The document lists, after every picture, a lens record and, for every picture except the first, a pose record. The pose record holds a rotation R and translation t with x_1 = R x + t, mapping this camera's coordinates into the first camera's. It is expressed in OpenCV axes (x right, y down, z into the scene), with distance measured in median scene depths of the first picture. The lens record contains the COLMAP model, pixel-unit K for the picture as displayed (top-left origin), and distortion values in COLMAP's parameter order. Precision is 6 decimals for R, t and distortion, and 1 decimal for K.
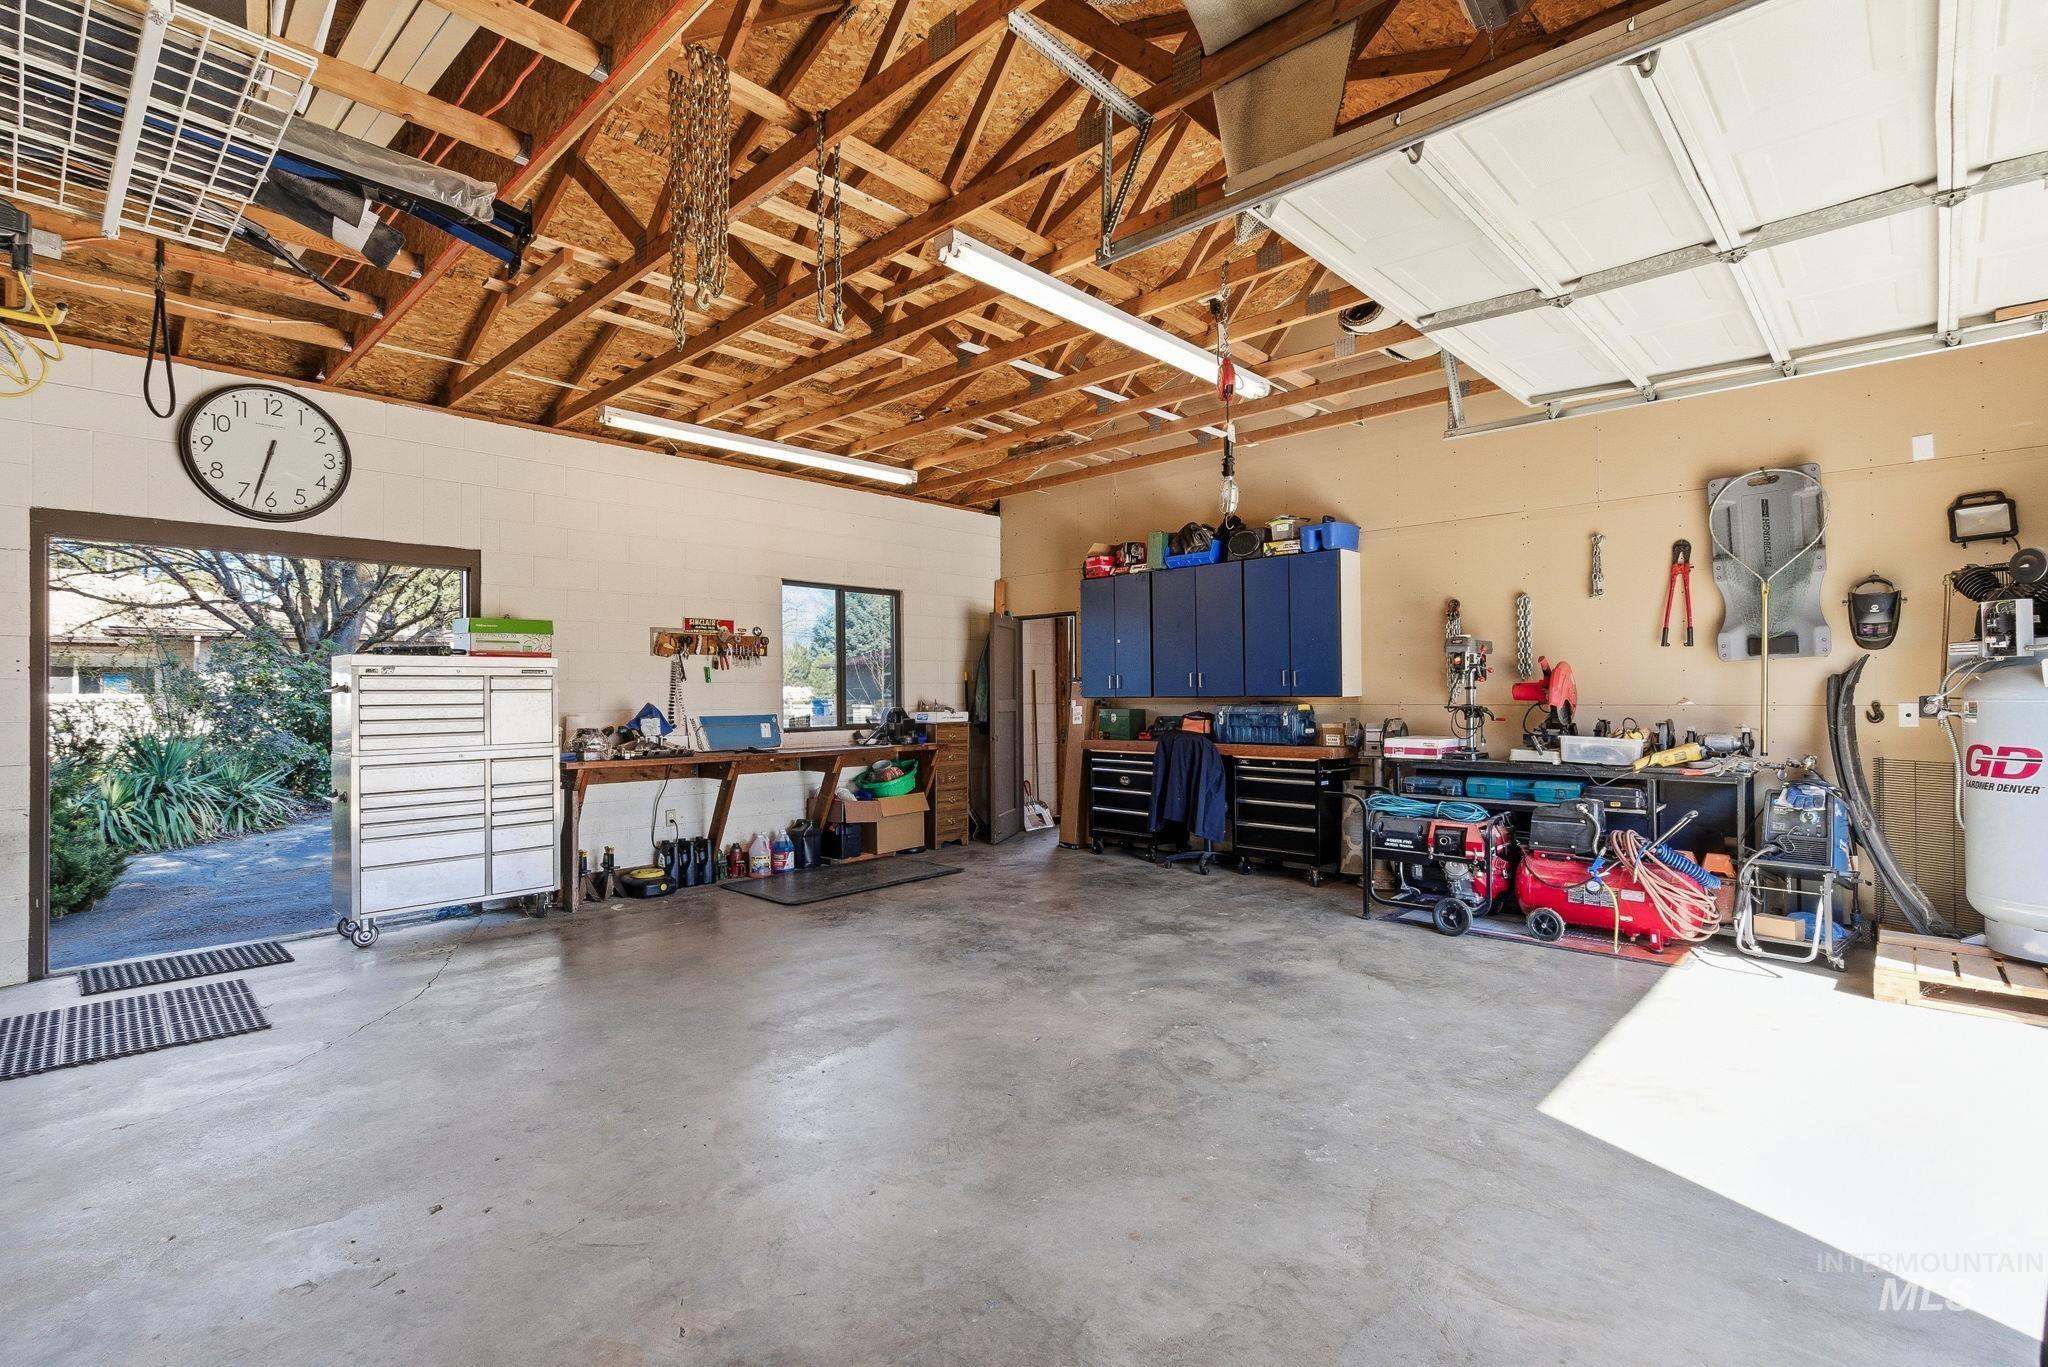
lens RADIAL K [[939.4, 0, 1029.5], [0, 939.4, 687.6], [0, 0, 1]] dist [0.001797, -0.000179]
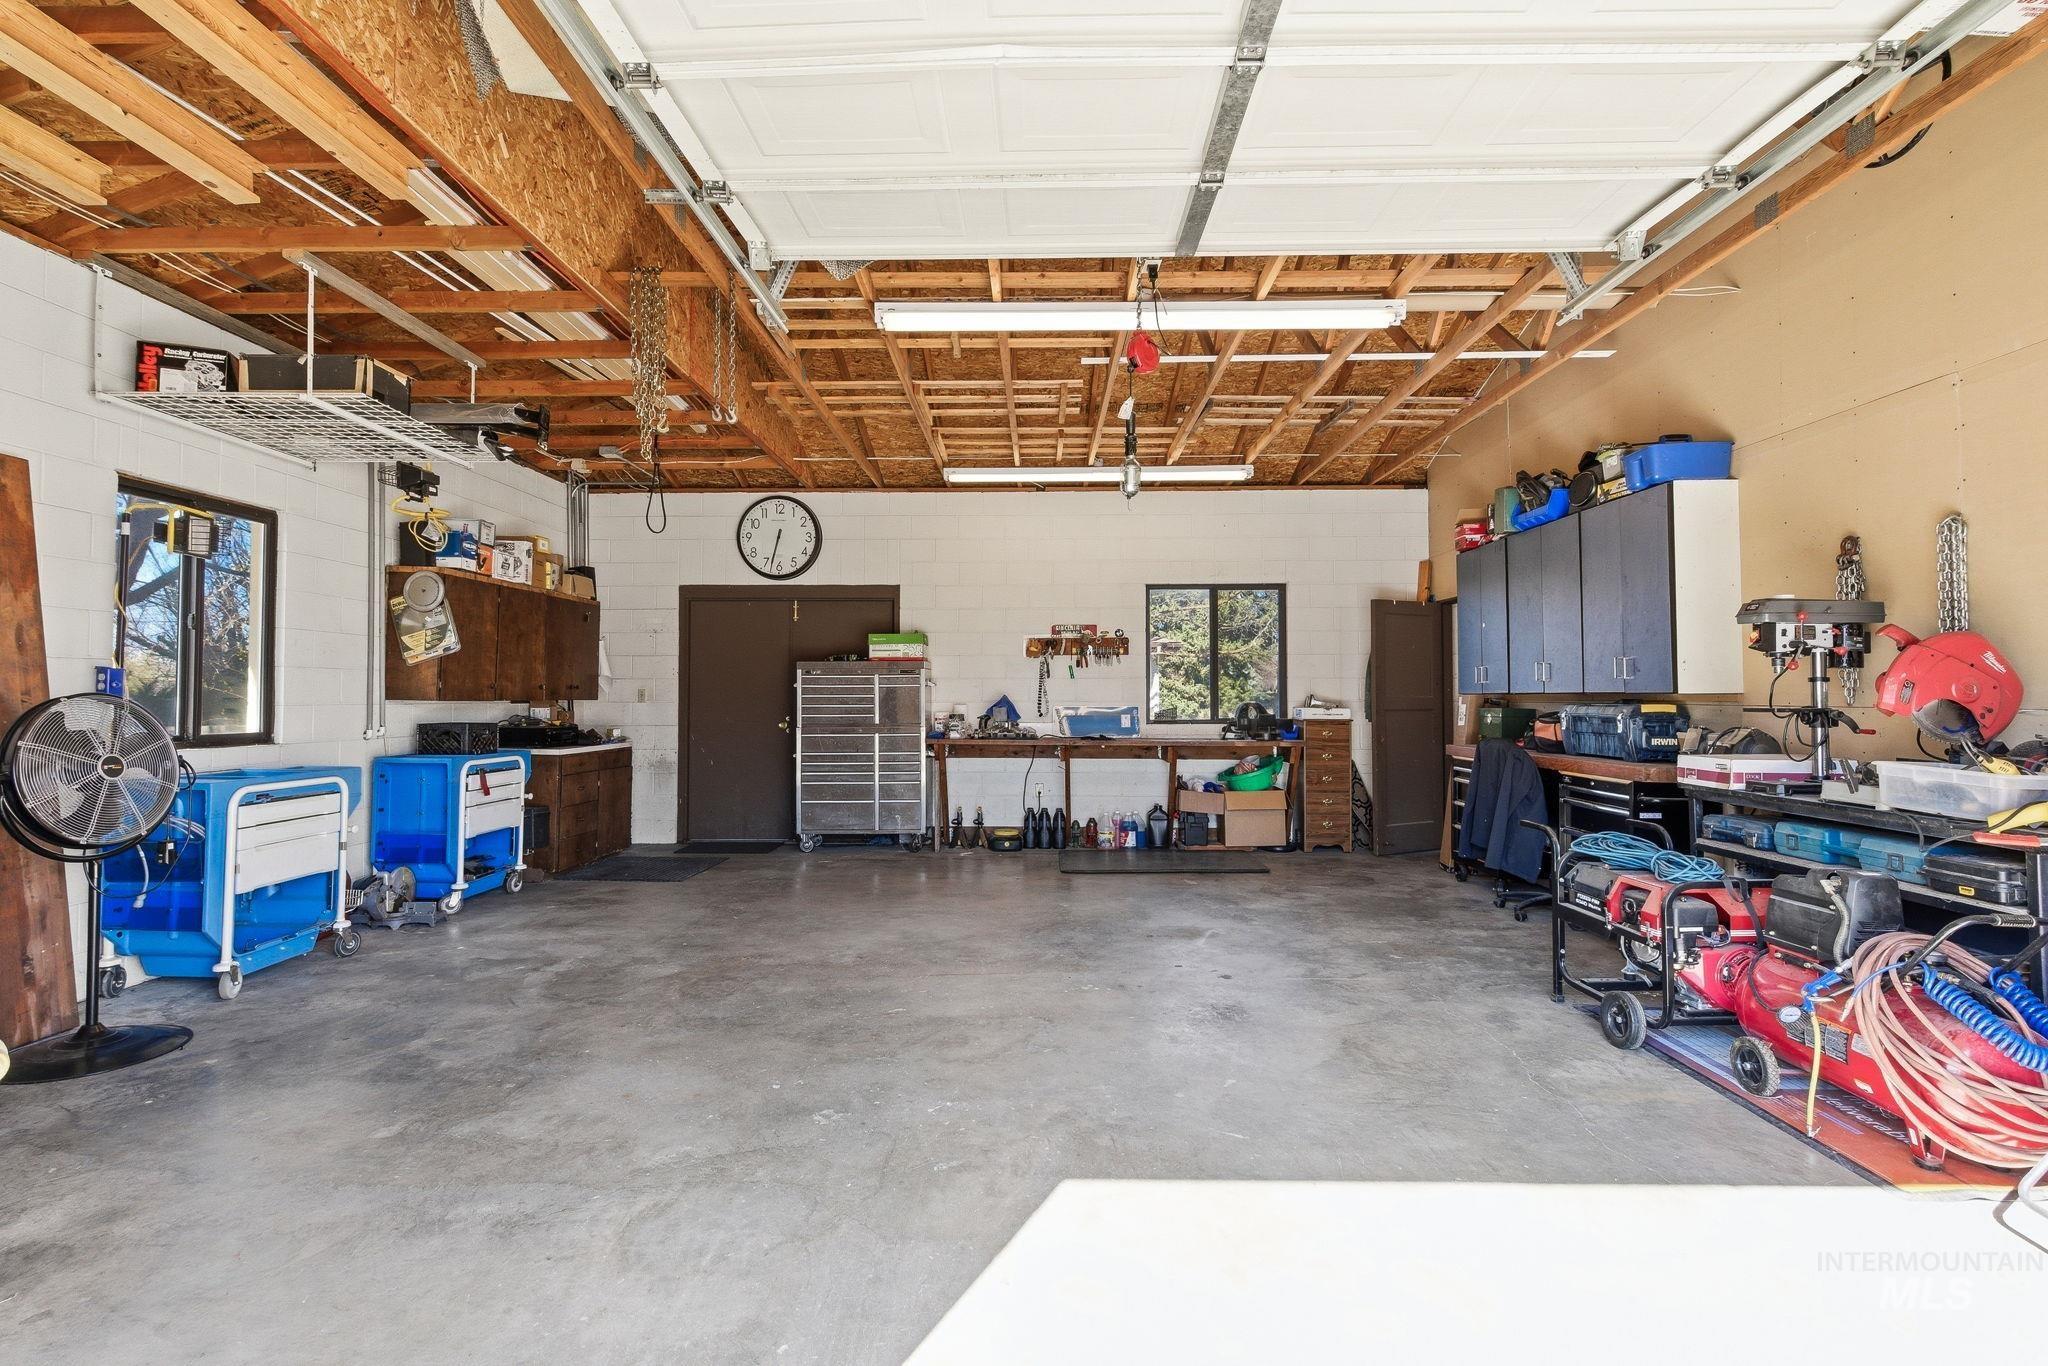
lens RADIAL K [[929.7, 0, 1024.0], [0, 929.7, 683.0], [0, 0, 1]] dist [0.001193, 0.000348]
pose [[0.678677, -0.003344, -0.734429, 0.524399], [0.001867, 0.999994, -0.002828, 0.003451], [0.734435, 0.000548, 0.678679, 0.188850]]
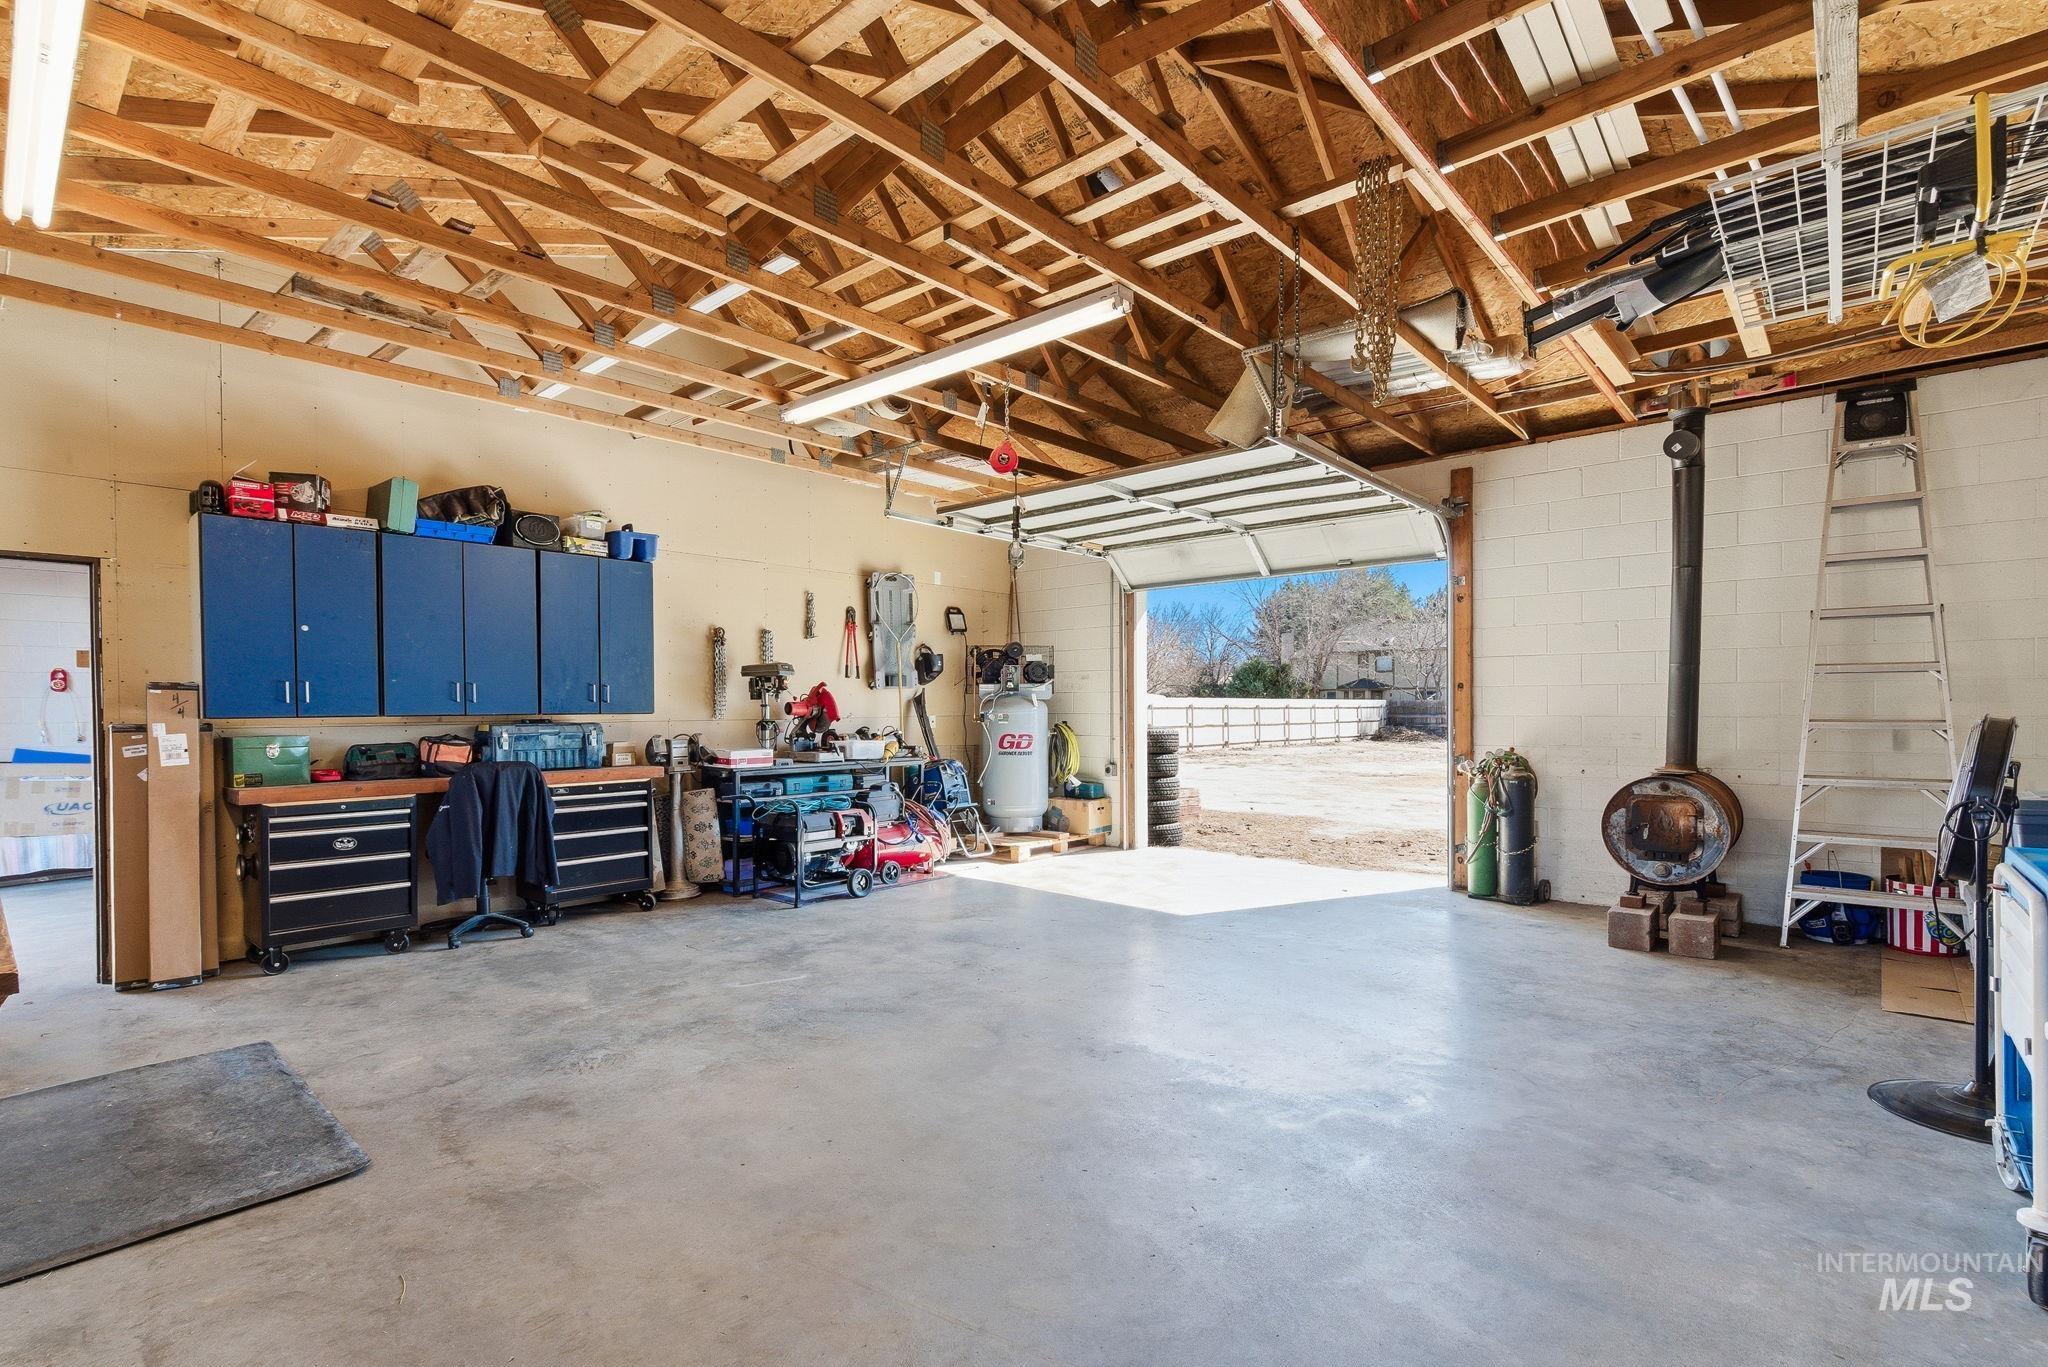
lens RADIAL K [[939.4, 0, 1029.5], [0, 939.4, 687.6], [0, 0, 1]] dist [0.001797, -0.000179]
pose [[-0.039533, 0.025872, 0.998883, -0.688642], [-0.002152, 0.999660, -0.025978, 0.007481], [-0.999216, -0.003177, -0.039464, 0.662299]]
